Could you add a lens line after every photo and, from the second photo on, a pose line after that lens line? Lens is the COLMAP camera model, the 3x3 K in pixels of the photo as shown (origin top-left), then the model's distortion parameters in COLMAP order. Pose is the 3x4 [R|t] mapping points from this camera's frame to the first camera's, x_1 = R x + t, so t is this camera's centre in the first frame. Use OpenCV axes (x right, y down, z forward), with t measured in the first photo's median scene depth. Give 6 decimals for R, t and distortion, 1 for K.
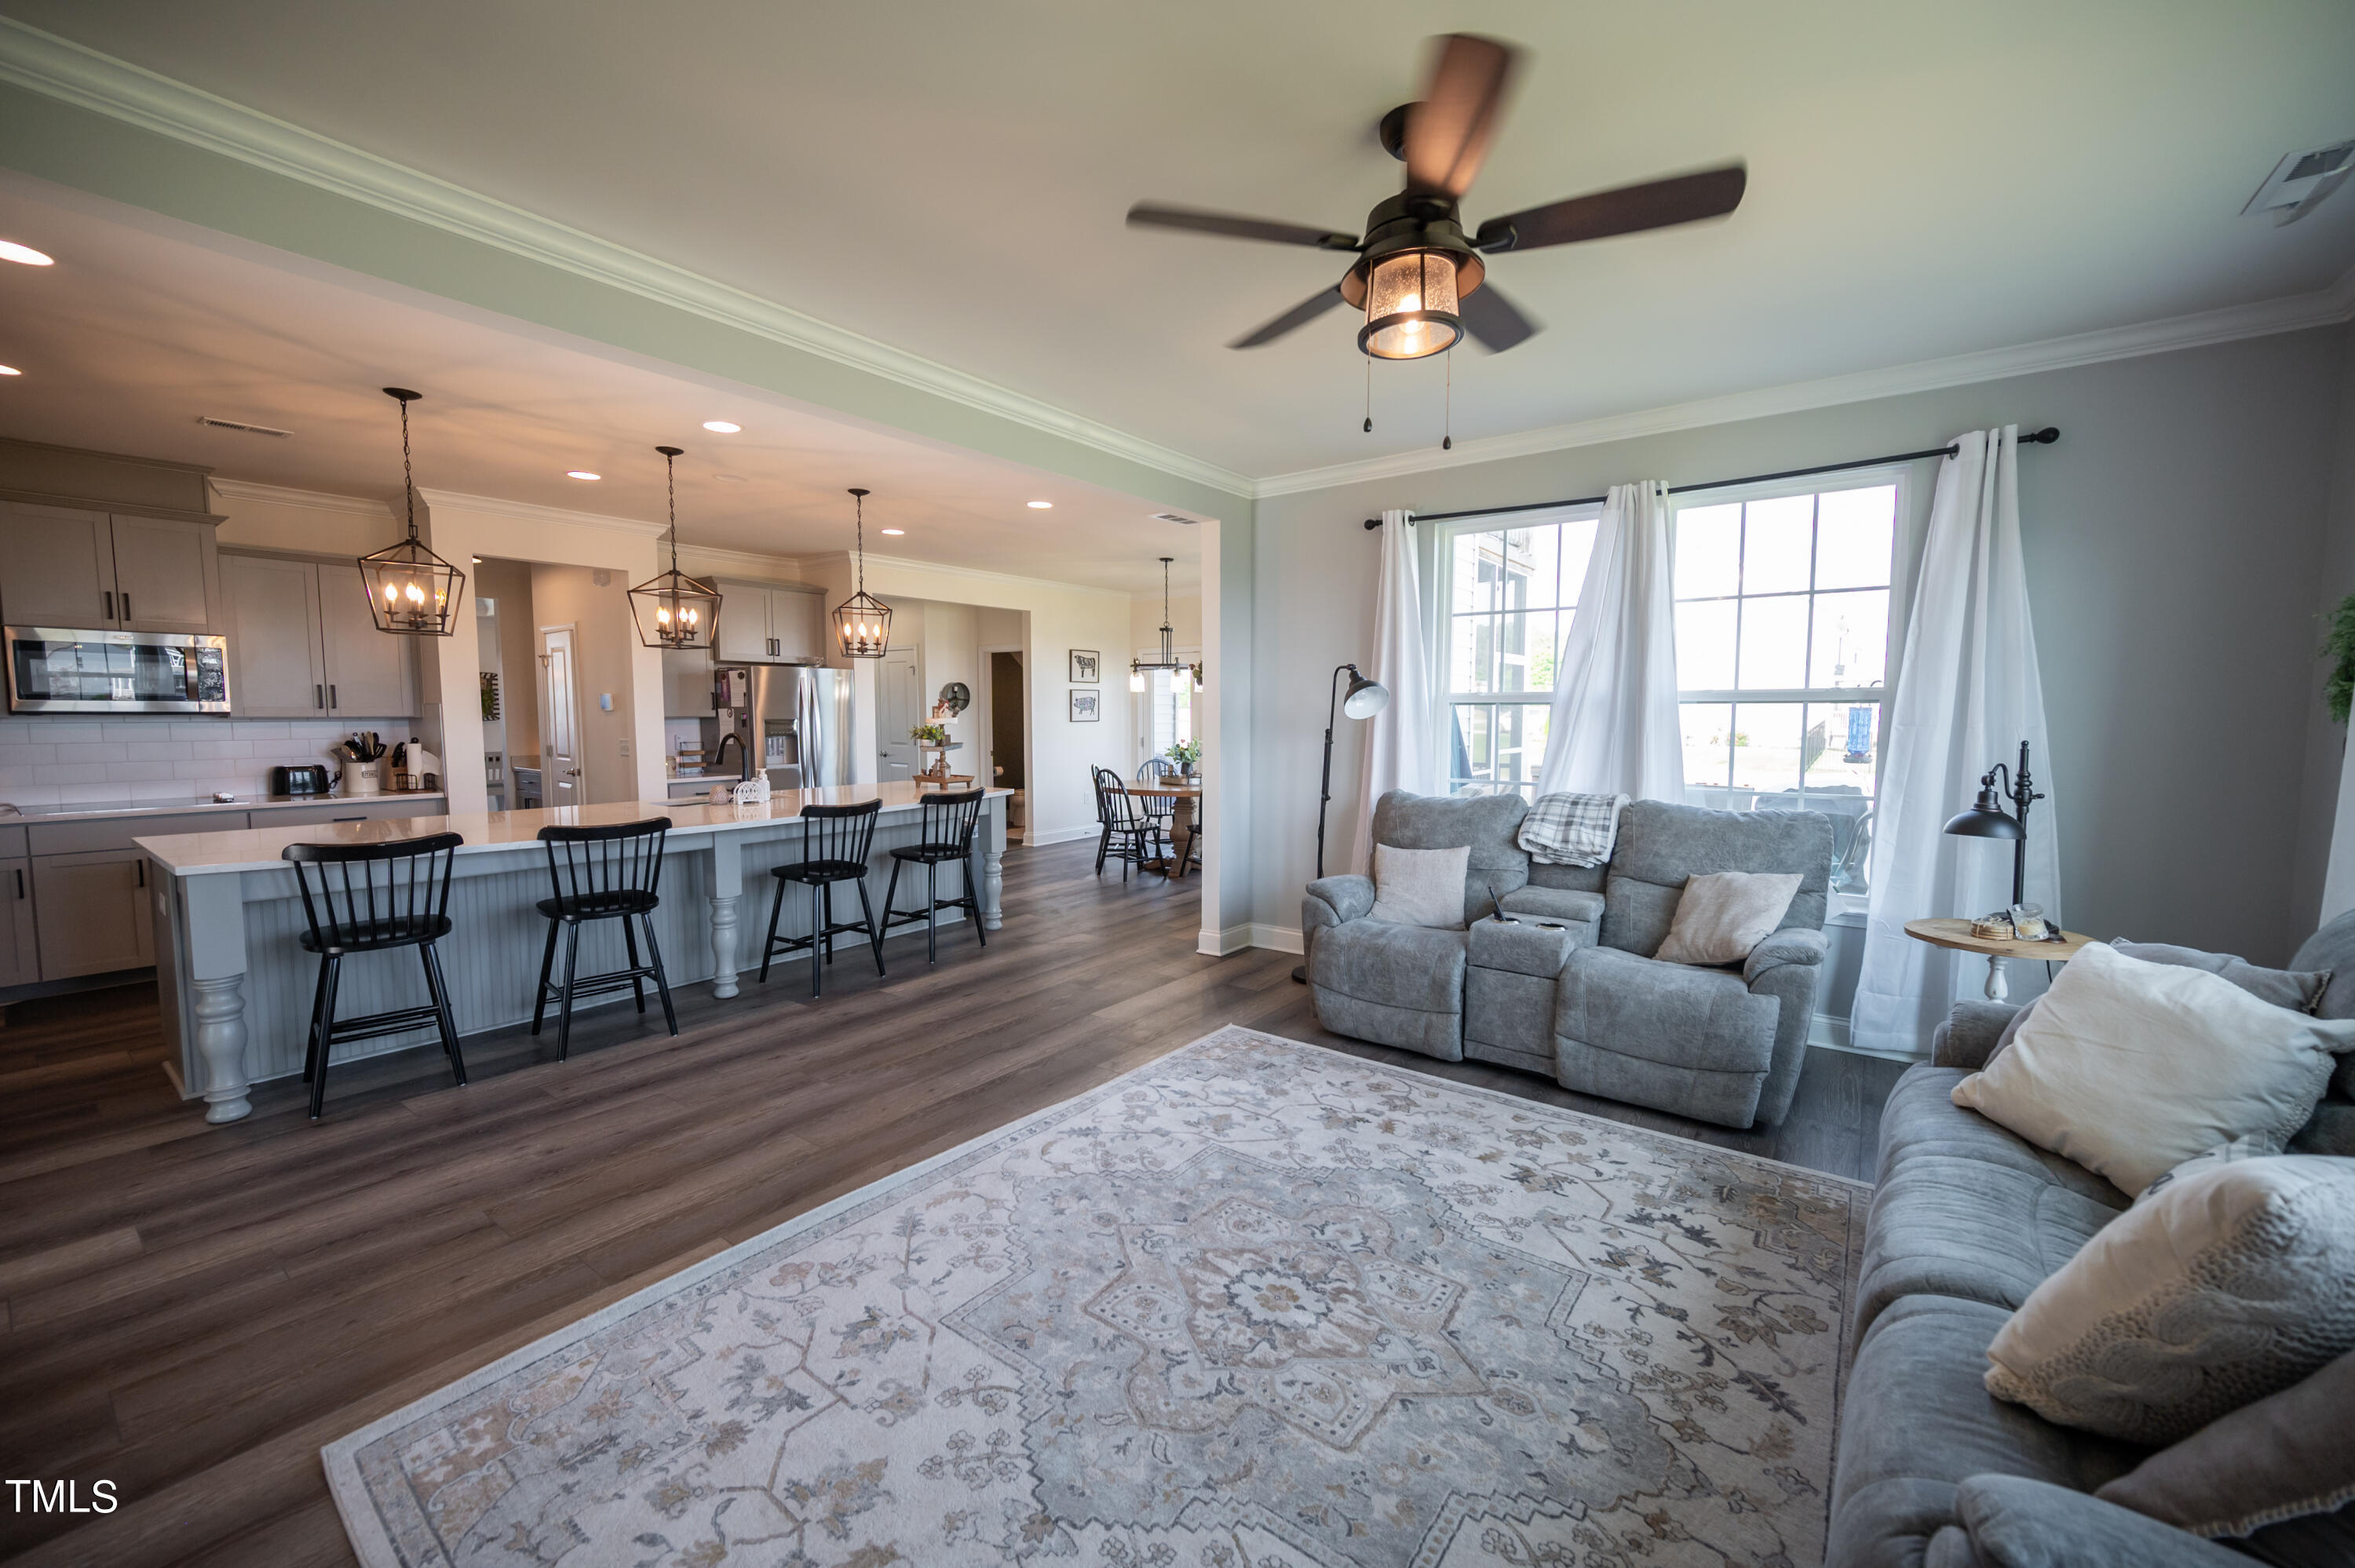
lens RADIAL K [[932.4, 0, 1200.4], [0, 932.4, 766.5], [0, 0, 1]] dist [-0.000148, 0.000063]
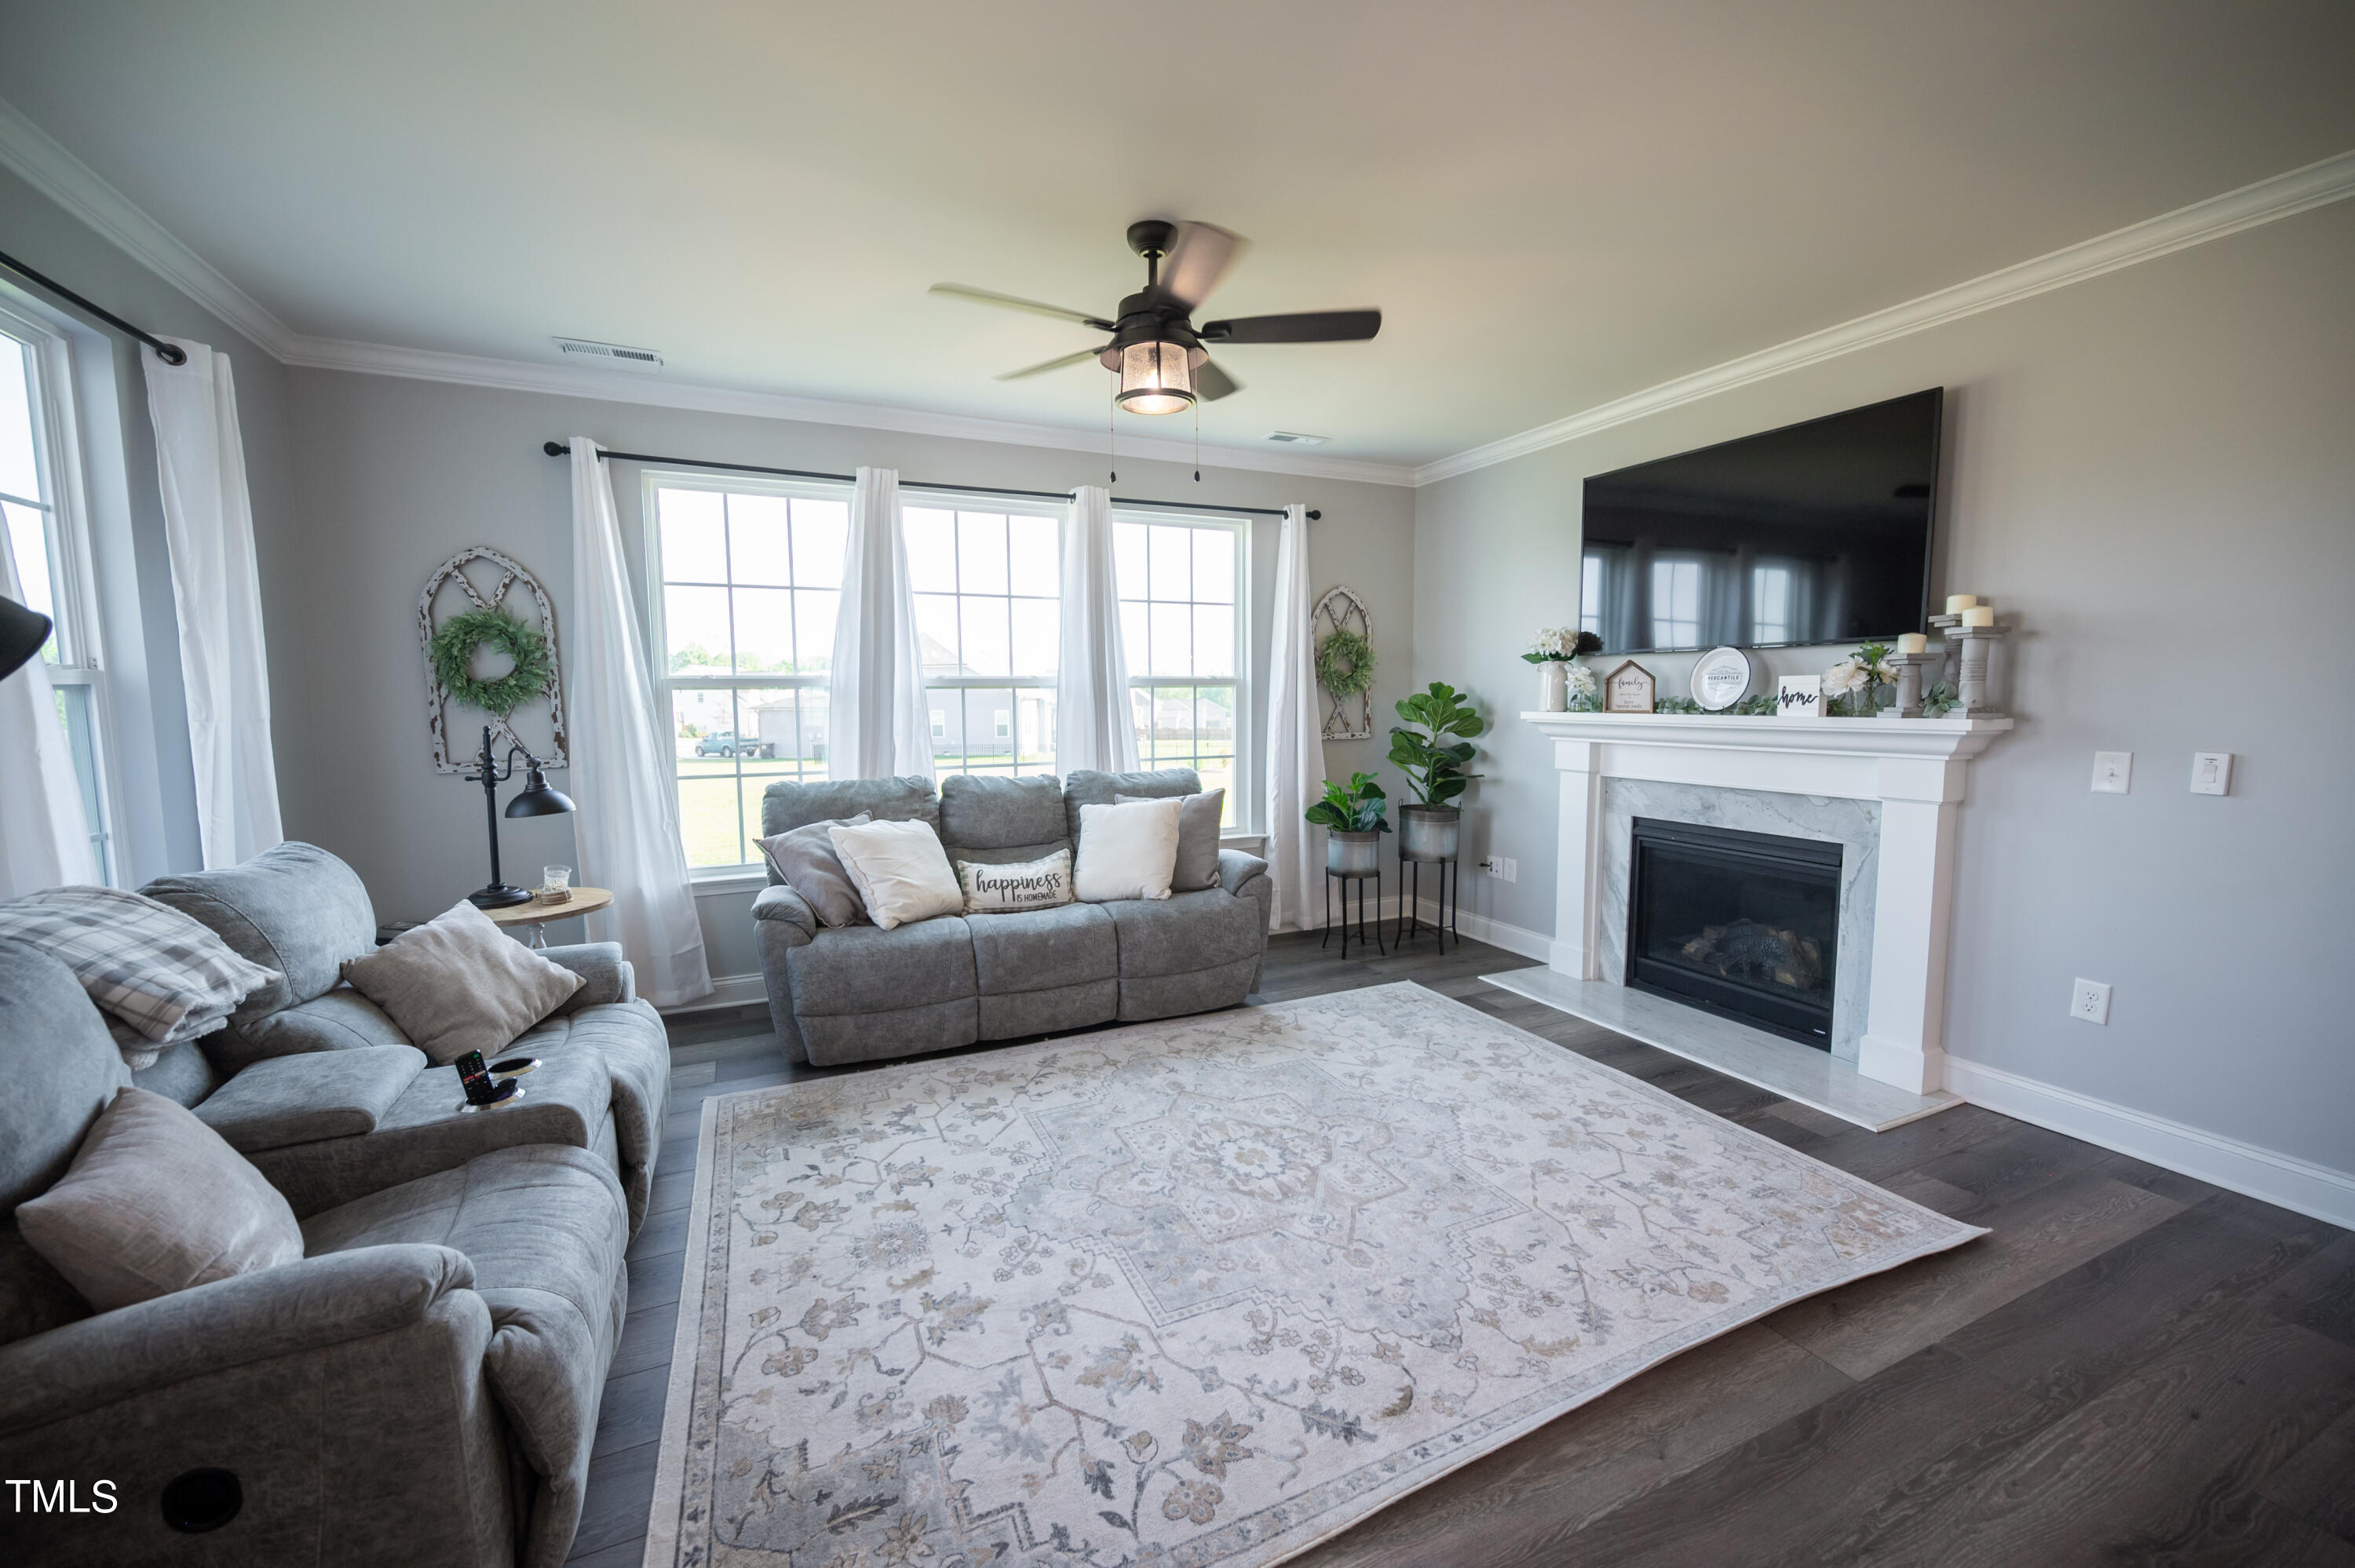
lens RADIAL K [[929.7, 0, 1182.5], [0, 929.7, 782.5], [0, 0, 1]] dist [0.000558, 0.000399]
pose [[-0.871958, -0.042726, 0.487713, -0.369546], [0.036041, 0.987880, 0.150980, -0.105020], [-0.488252, 0.149226, -0.859850, 1.776480]]
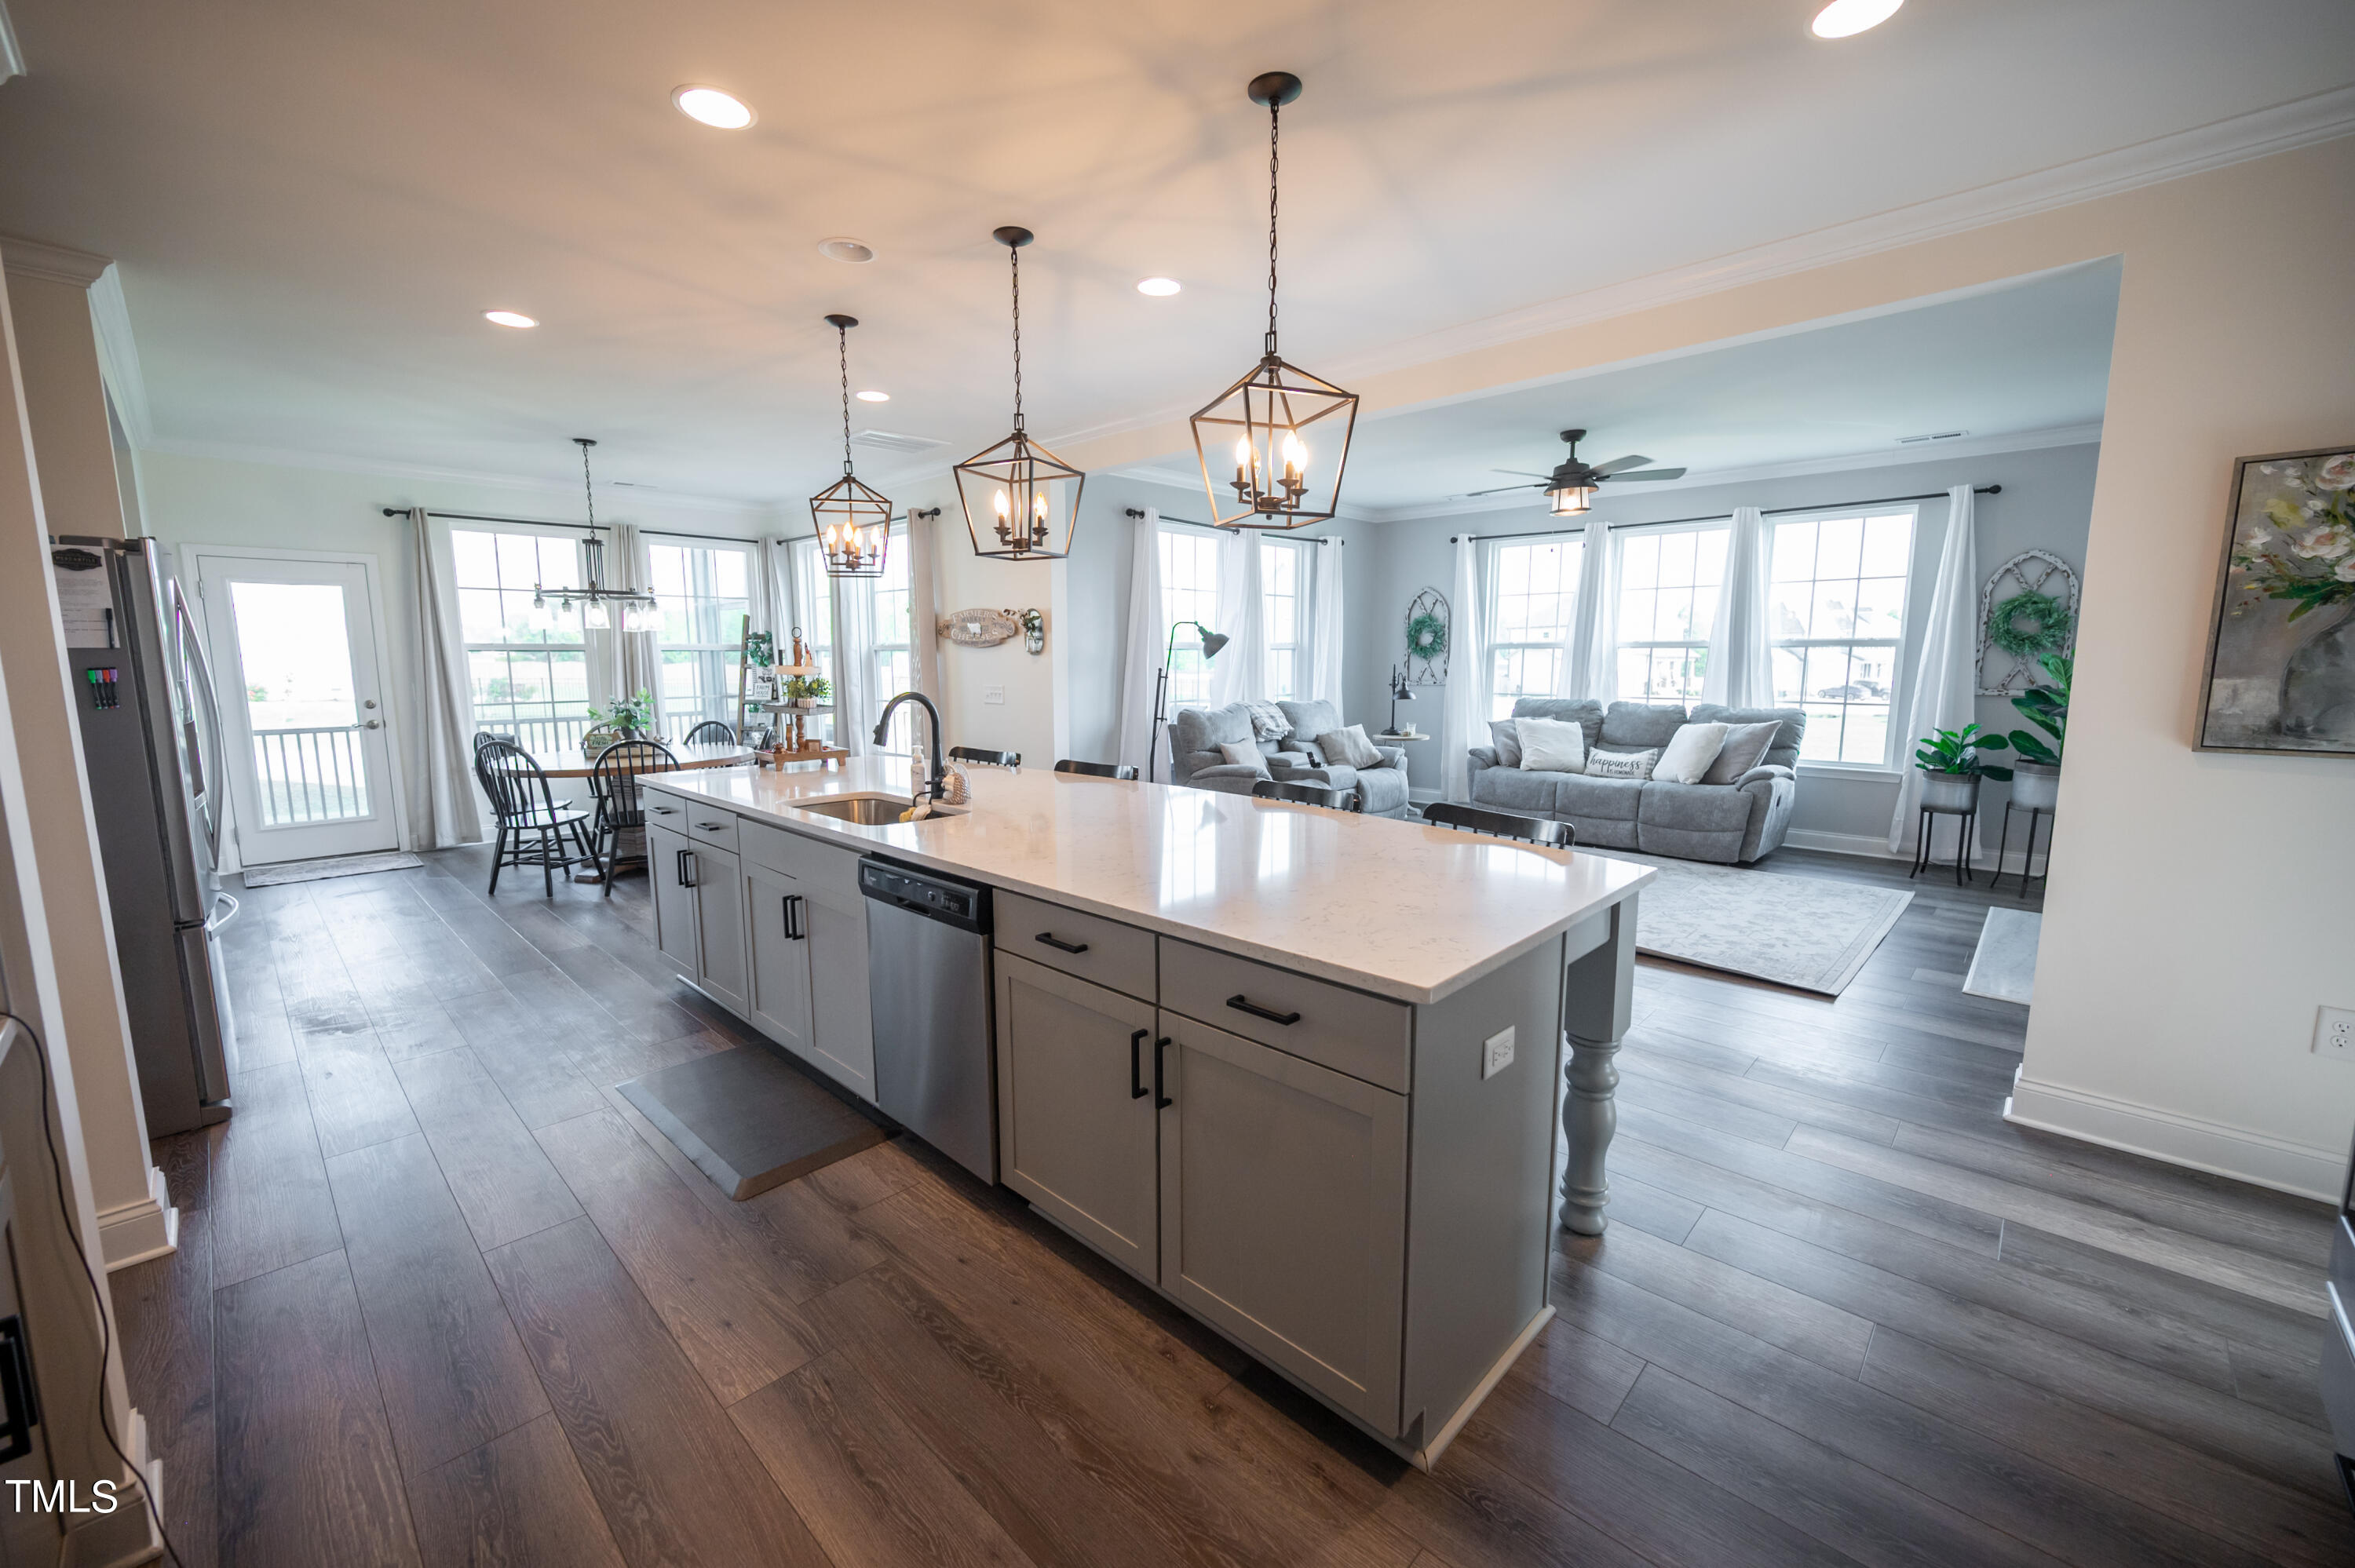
lens RADIAL K [[929.9, 0, 1177.5], [0, 929.9, 784.0], [0, 0, 1]] dist [-0.006158, 0.002211]
pose [[0.132372, -0.140500, 0.981192, -2.153855], [0.066564, 0.988928, 0.132628, -0.091269], [-0.988963, 0.047756, 0.140258, 1.467712]]
